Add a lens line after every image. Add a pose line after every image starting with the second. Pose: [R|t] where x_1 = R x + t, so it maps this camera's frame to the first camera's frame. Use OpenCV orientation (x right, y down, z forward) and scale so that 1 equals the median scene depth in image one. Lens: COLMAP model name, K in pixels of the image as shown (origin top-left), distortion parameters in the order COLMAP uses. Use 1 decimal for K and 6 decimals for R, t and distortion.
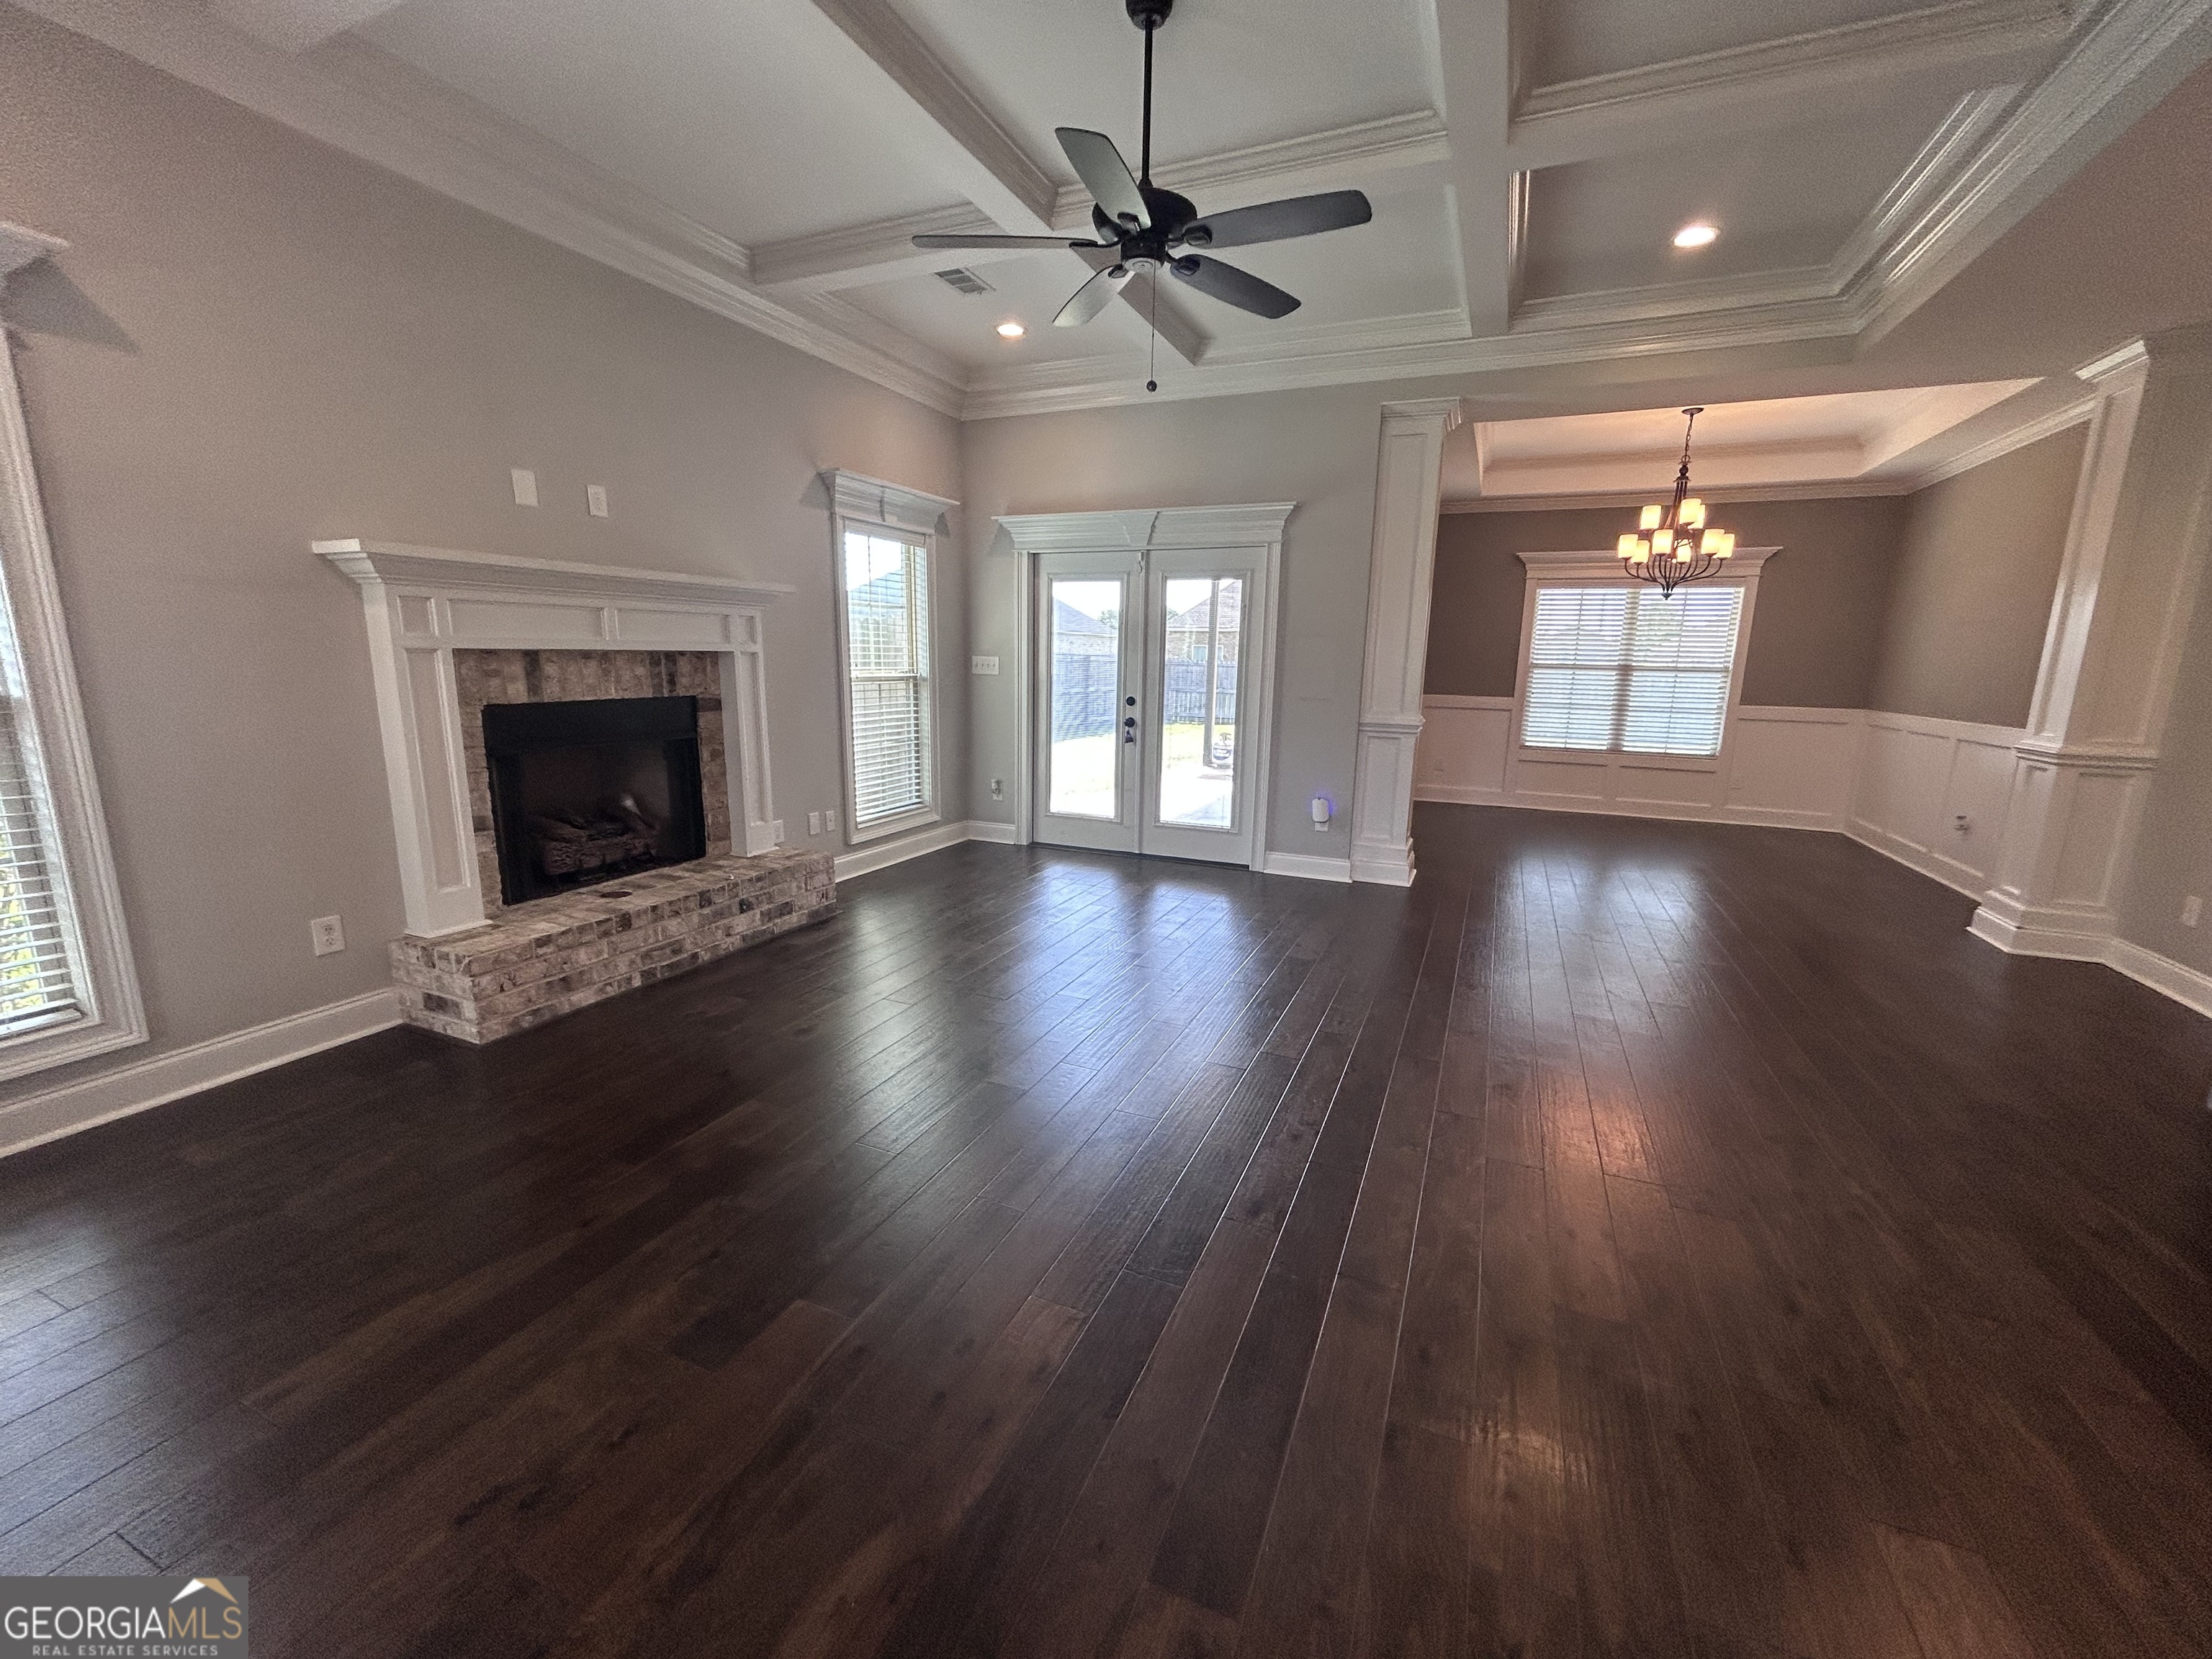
lens RADIAL K [[898.4, 0, 1105.6], [0, 898.4, 832.0], [0, 0, 1]] dist [0.001851, 0.000154]
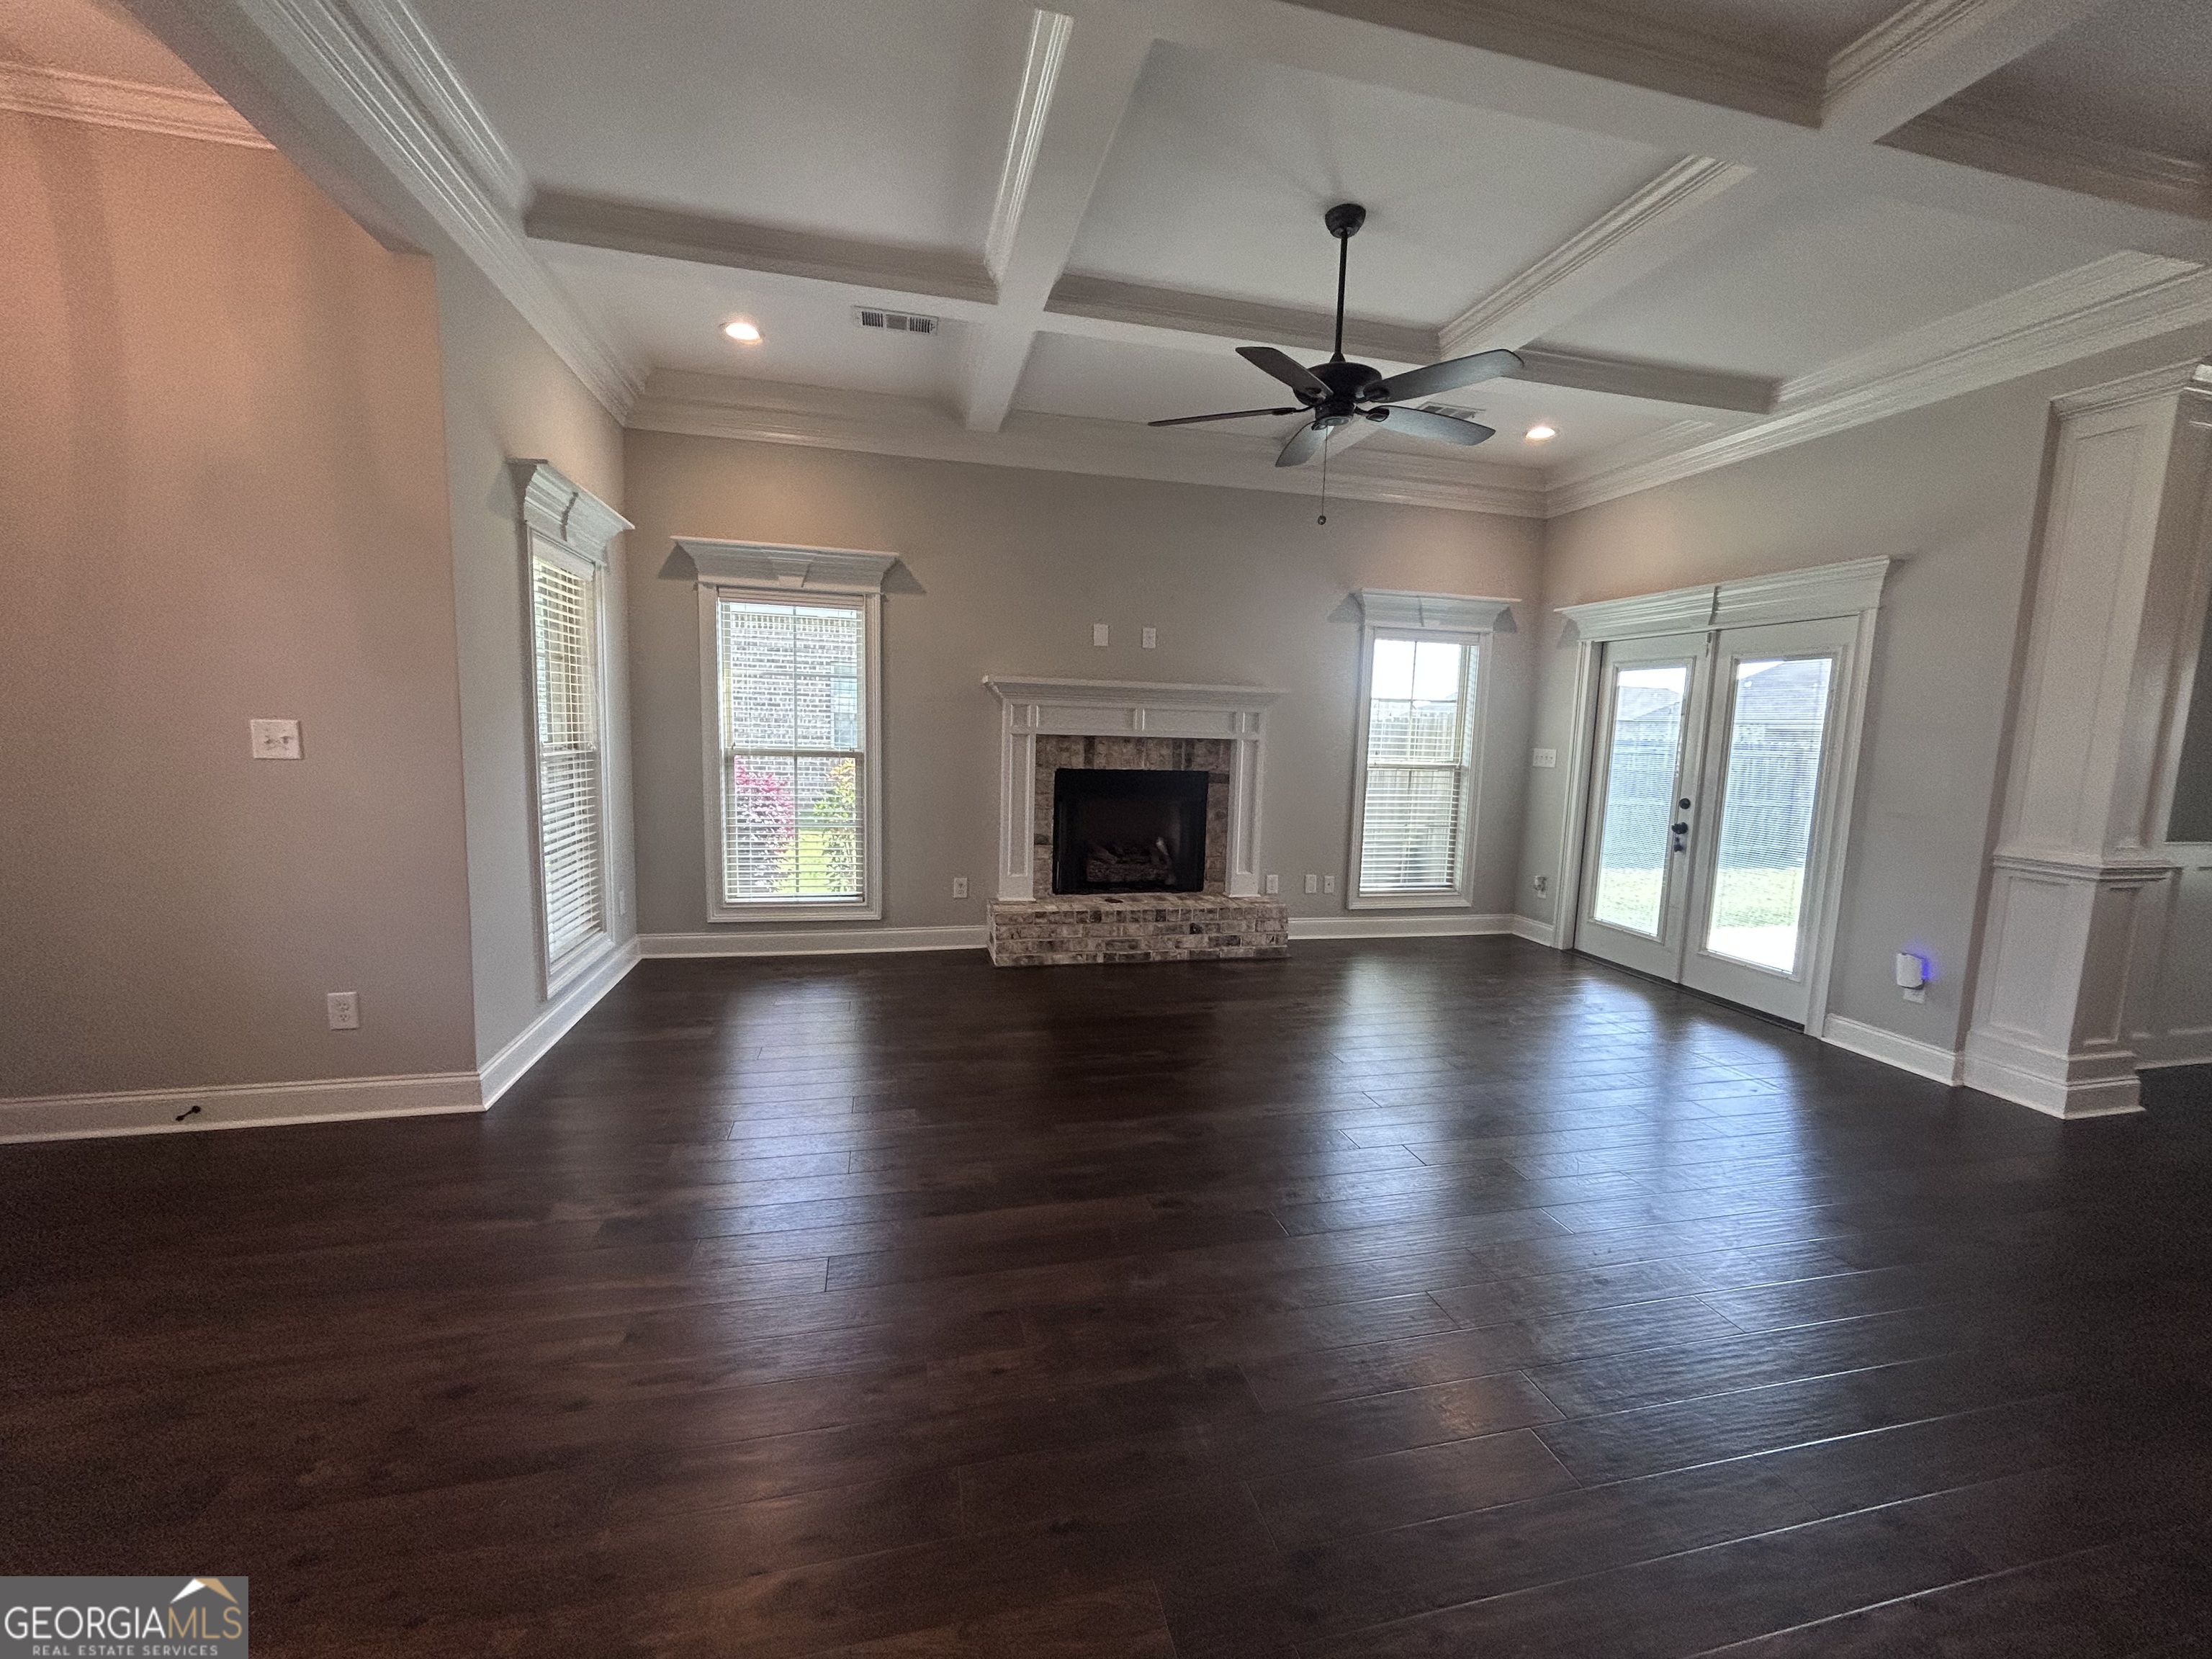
lens RADIAL K [[898.4, 0, 1112.5], [0, 898.4, 835.2], [0, 0, 1]] dist [0.001851, 0.000154]
pose [[0.607088, 0.097525, -0.788627, 0.444243], [-0.173358, 0.984790, -0.011668, -0.013568], [0.775494, 0.143798, 0.614761, 0.062398]]
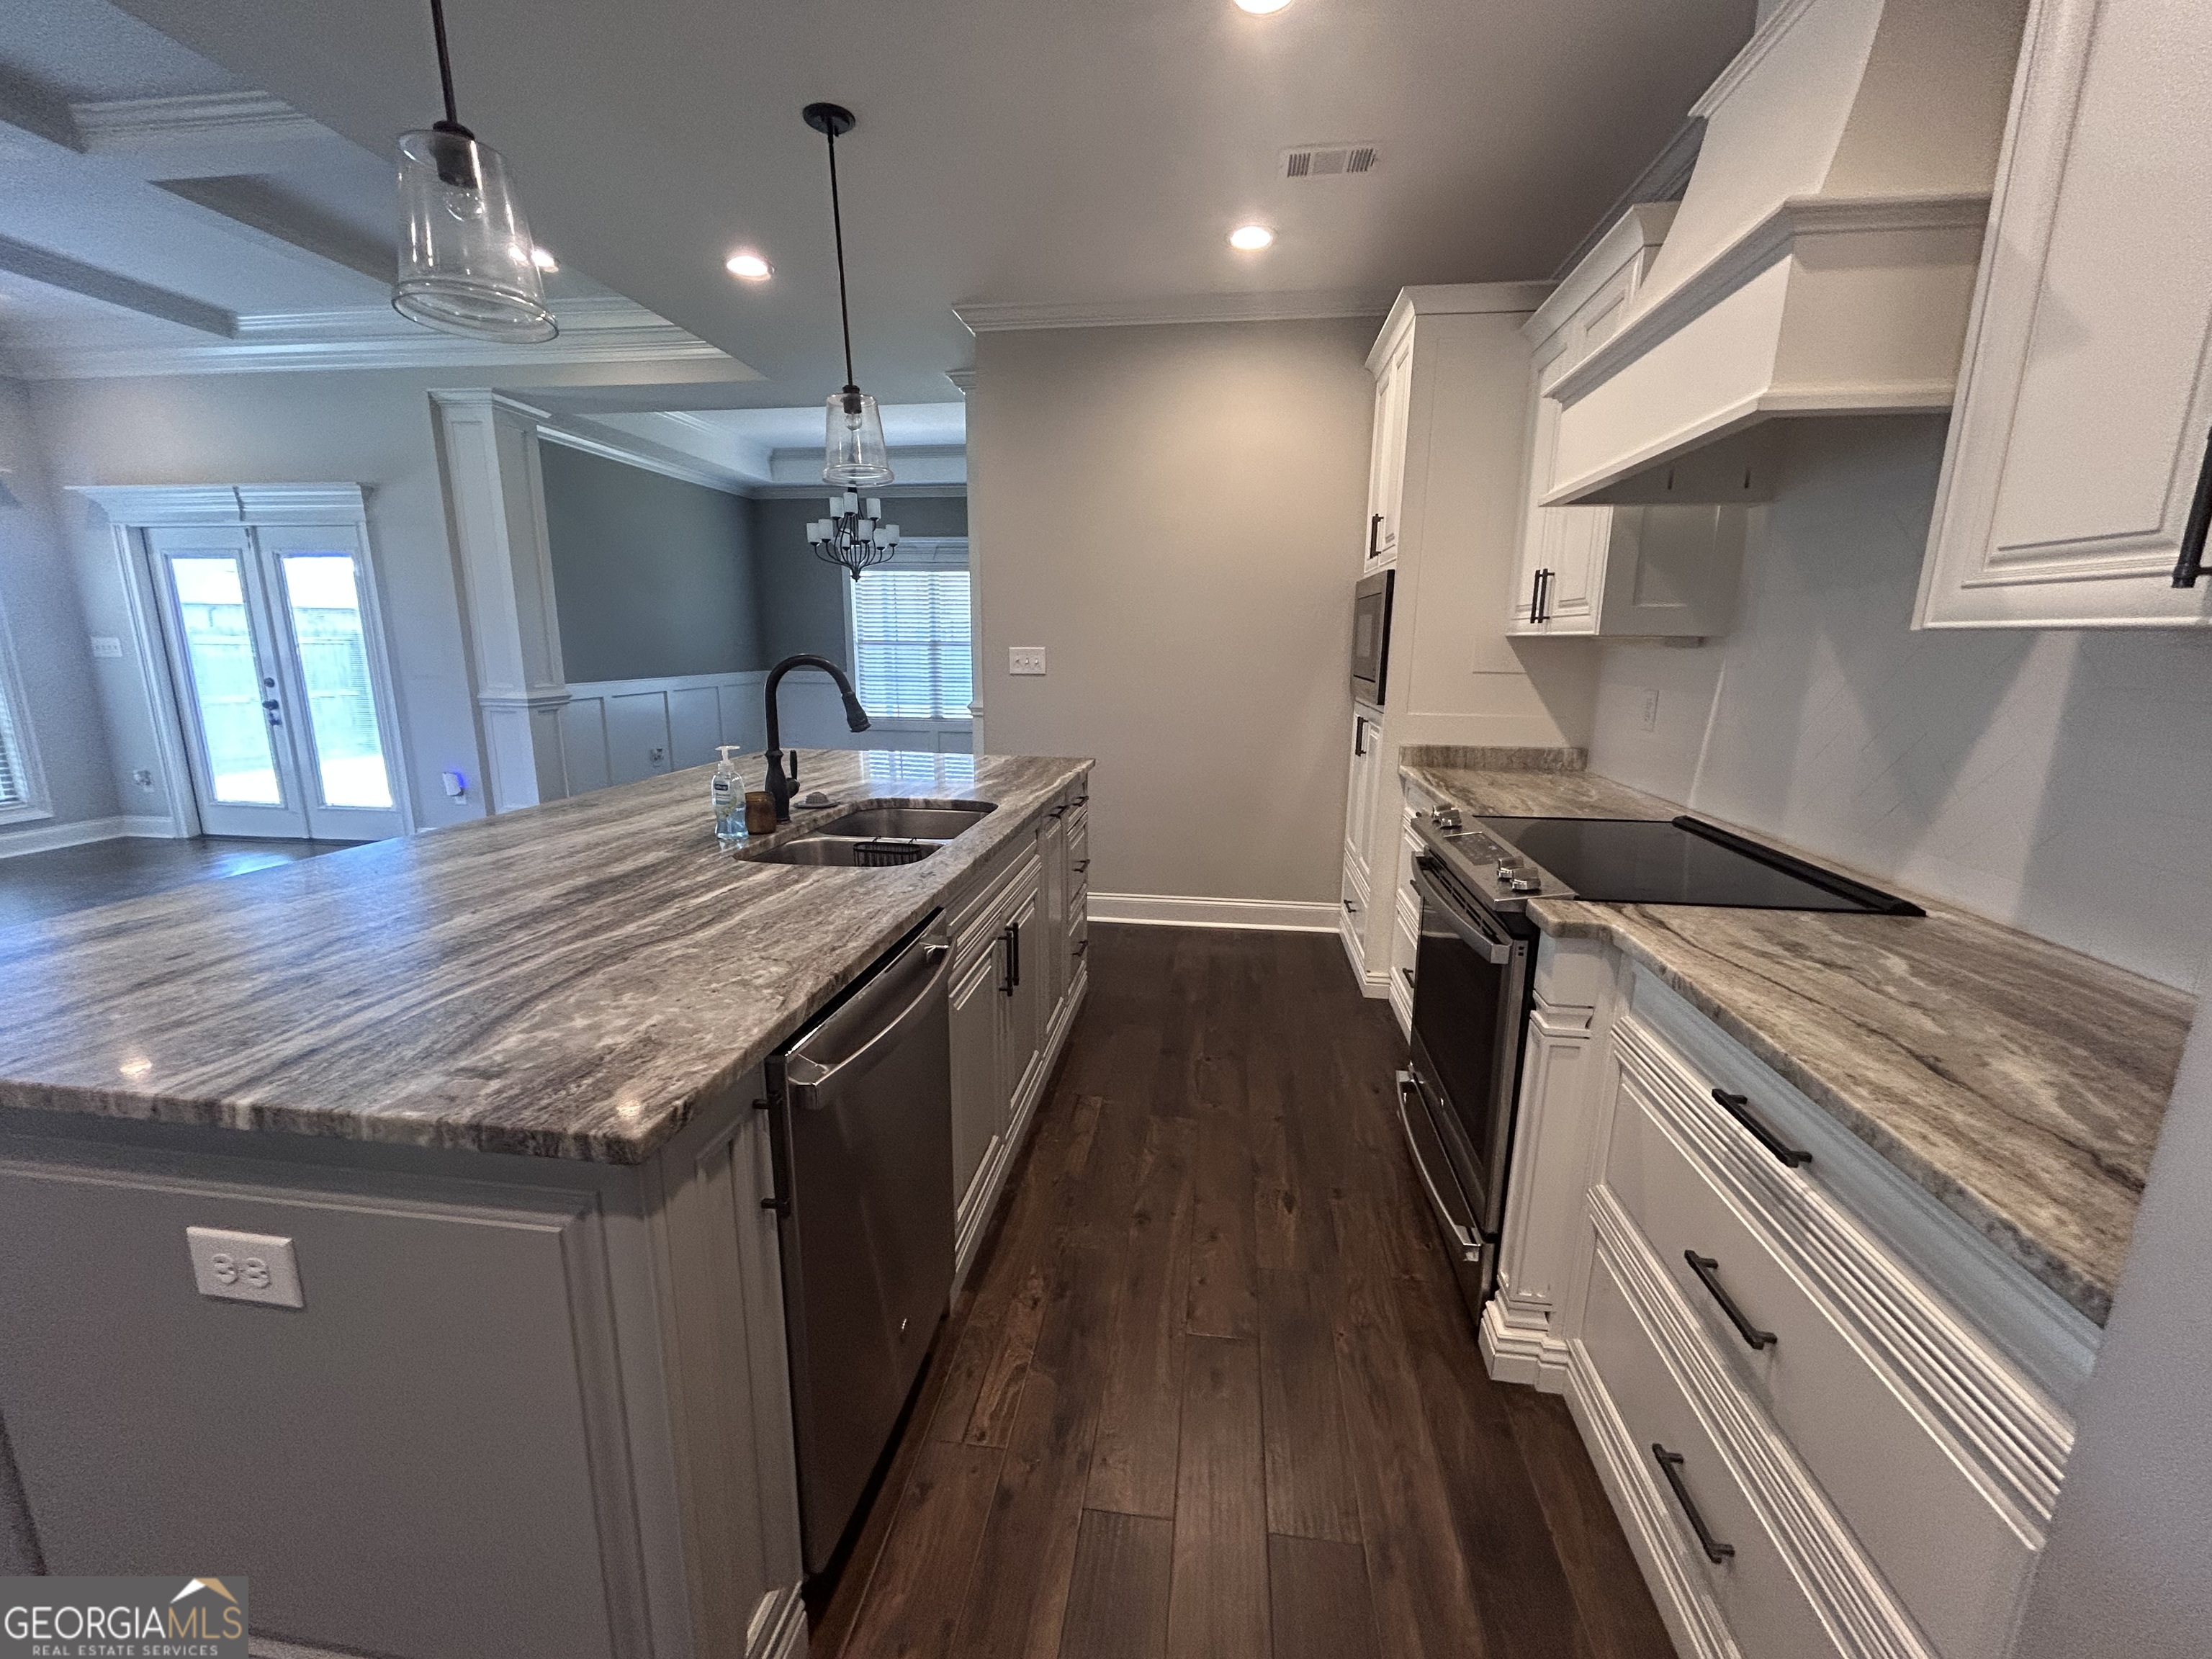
lens RADIAL K [[898.4, 0, 1102.8], [0, 898.4, 824.0], [0, 0, 1]] dist [0.001851, 0.000154]
pose [[0.963781, -0.063663, 0.258986, 0.750245], [0.060260, 0.997960, 0.021065, 0.047873], [-0.259799, -0.004695, 0.965651, -0.207133]]
